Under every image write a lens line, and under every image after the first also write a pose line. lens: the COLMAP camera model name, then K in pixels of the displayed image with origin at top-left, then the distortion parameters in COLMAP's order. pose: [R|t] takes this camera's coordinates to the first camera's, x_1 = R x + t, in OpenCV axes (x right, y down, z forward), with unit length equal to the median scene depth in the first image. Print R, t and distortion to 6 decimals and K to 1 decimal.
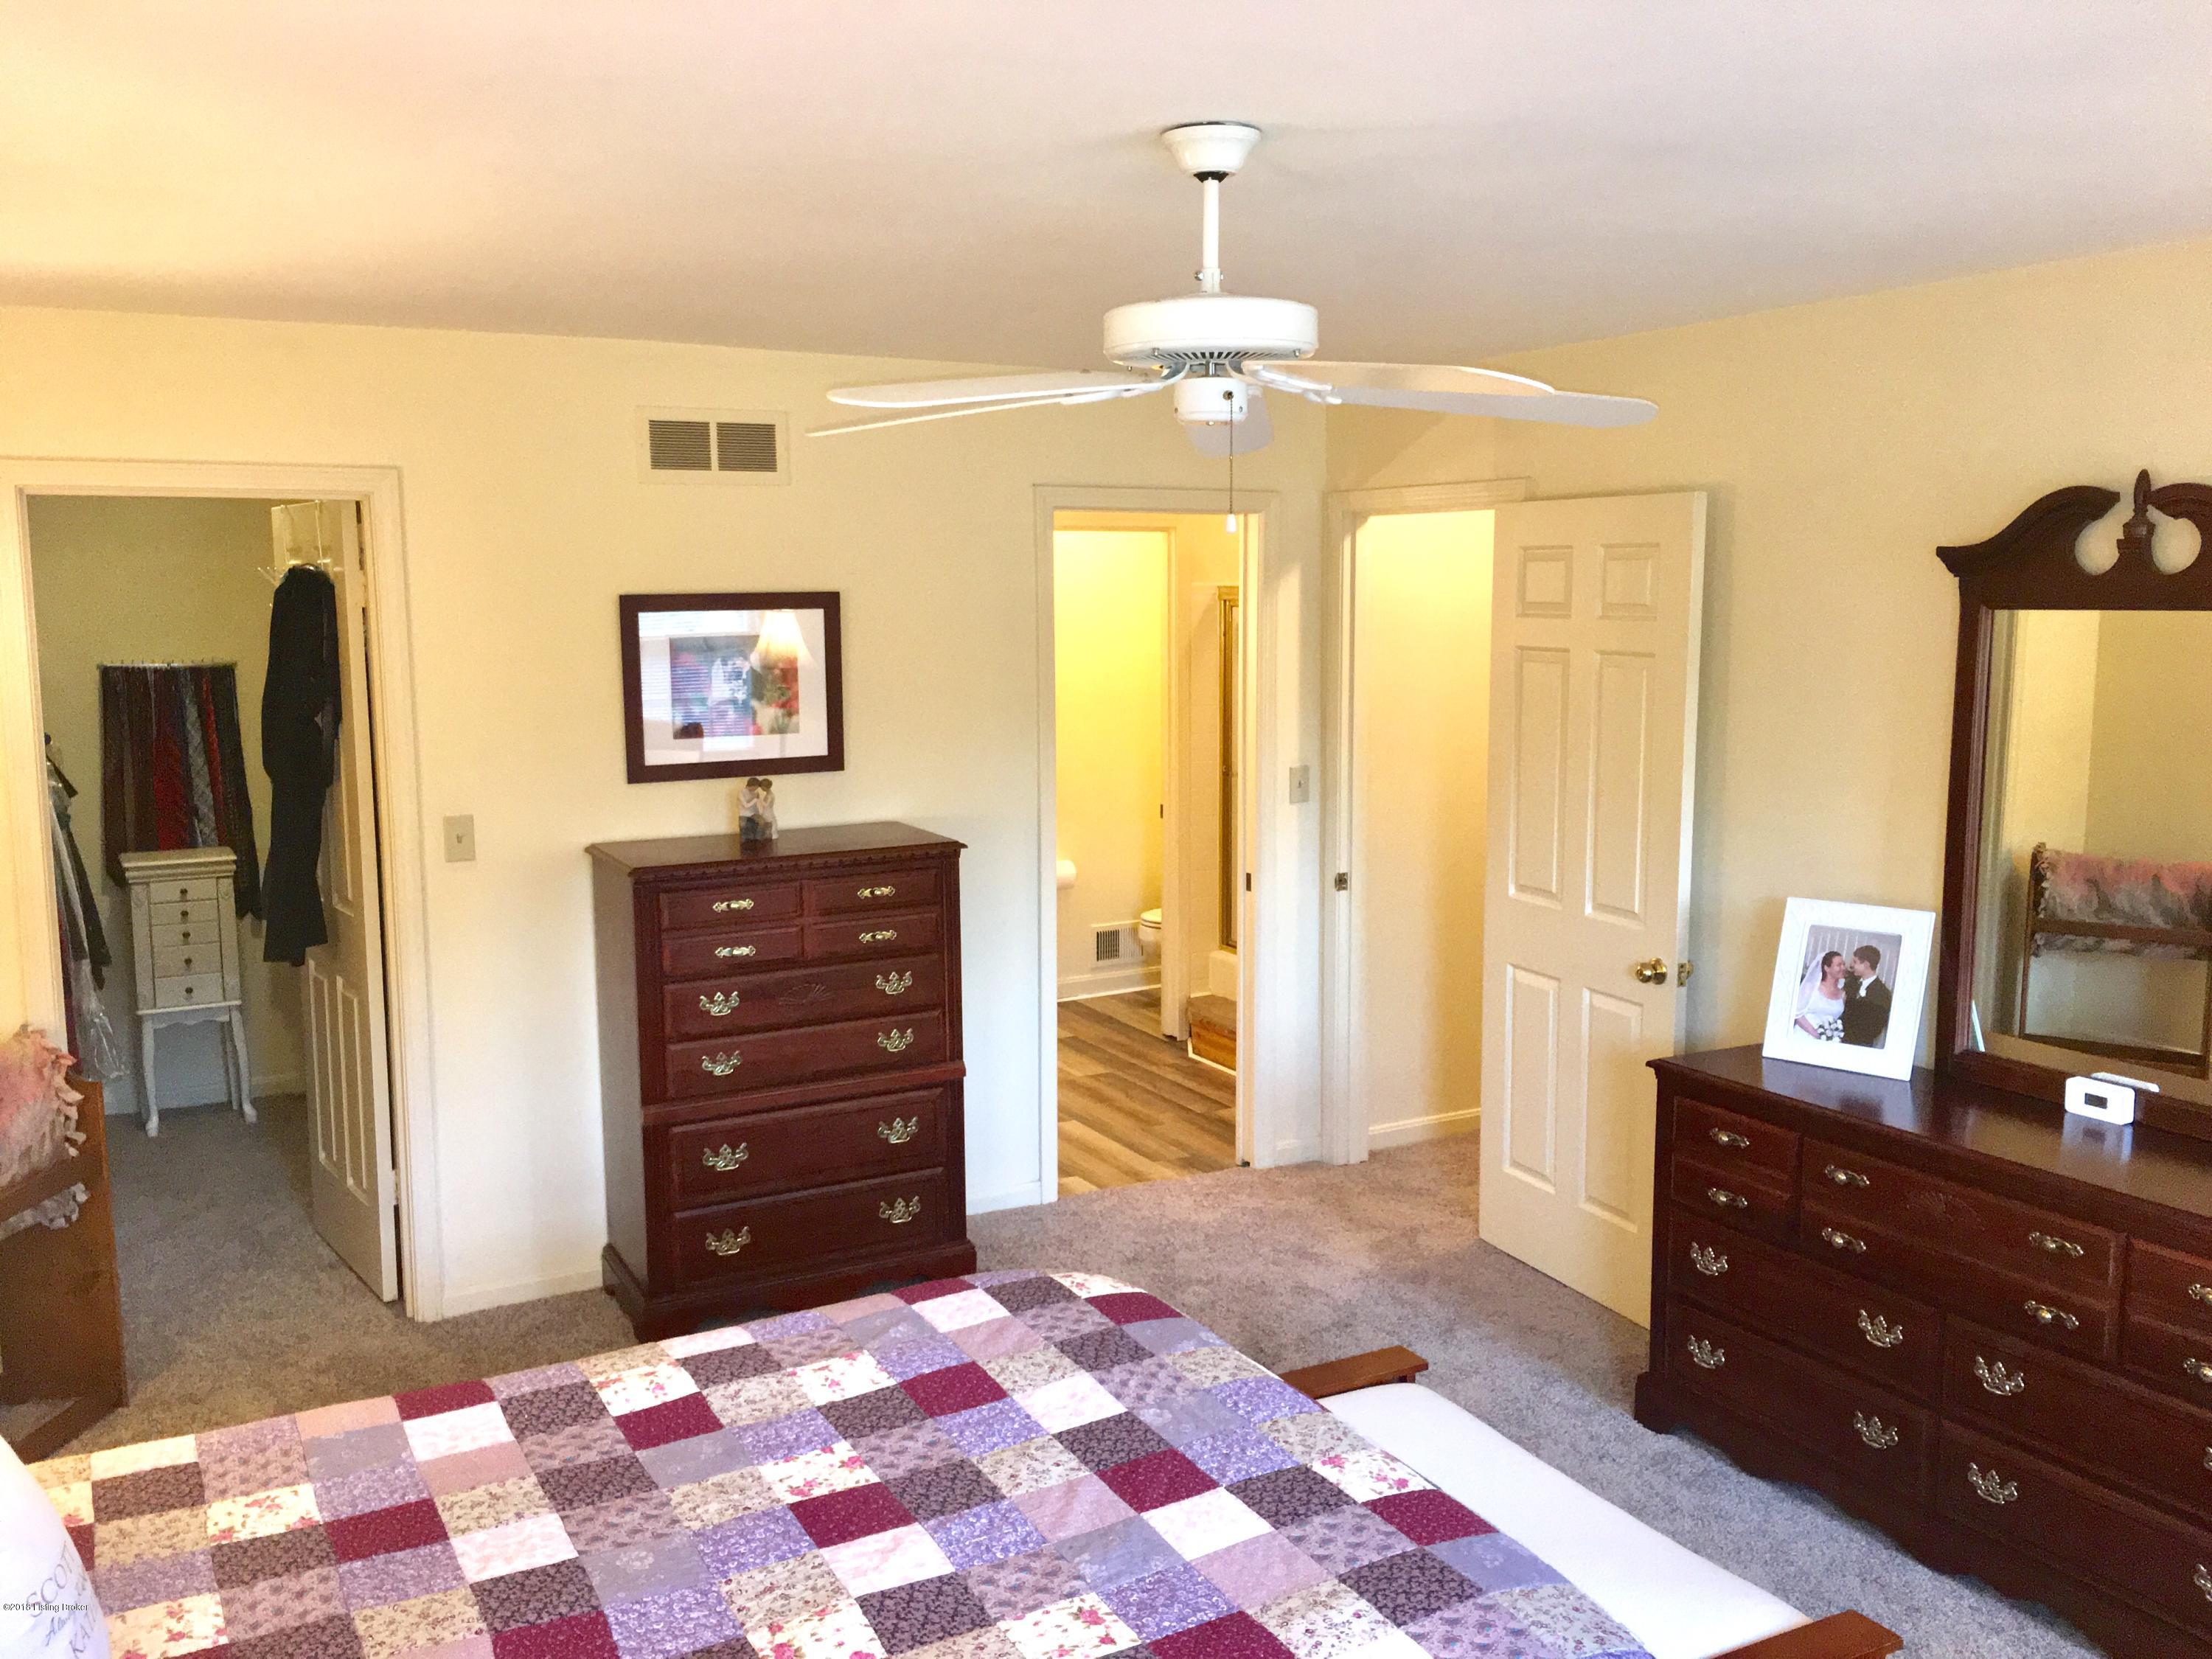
lens RADIAL K [[1877.3, 0, 1106.4], [0, 1877.3, 829.3], [0, 0, 1]] dist [0.018891, 0.009159]
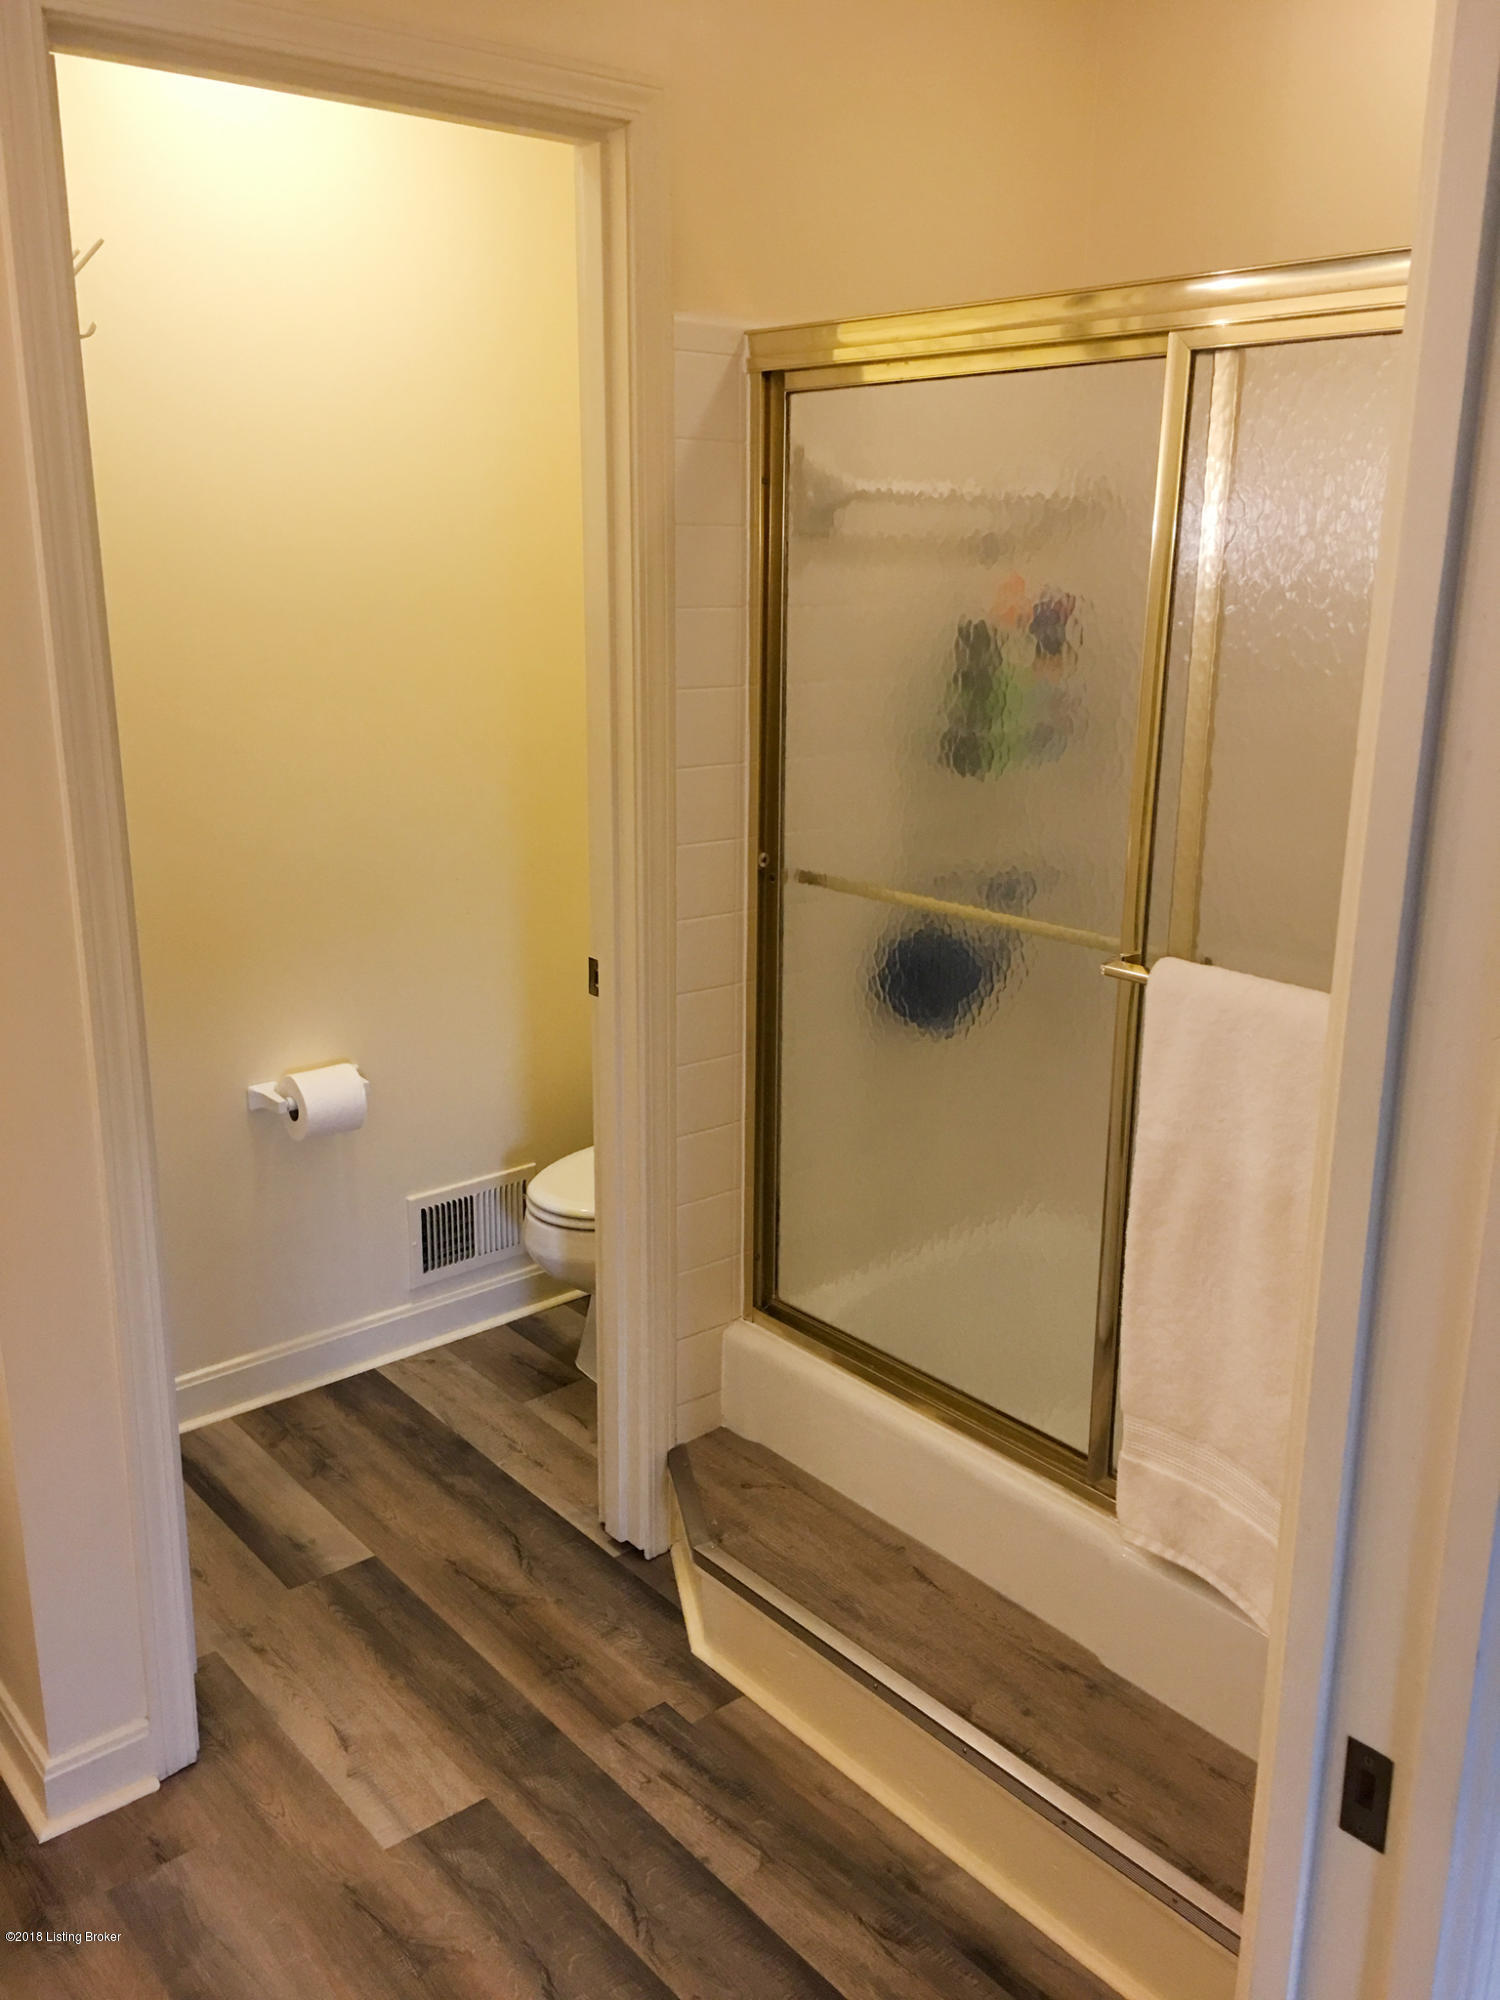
lens RADIAL K [[1697.4, 0, 749.4], [0, 1697.4, 996.1], [0, 0, 1]] dist [0.018891, 0.009159]
pose [[0.981549, -0.033559, 0.188242, -0.003276], [0.009370, 0.991737, 0.127947, -0.047553], [-0.190980, -0.123823, 0.973753, 0.666849]]
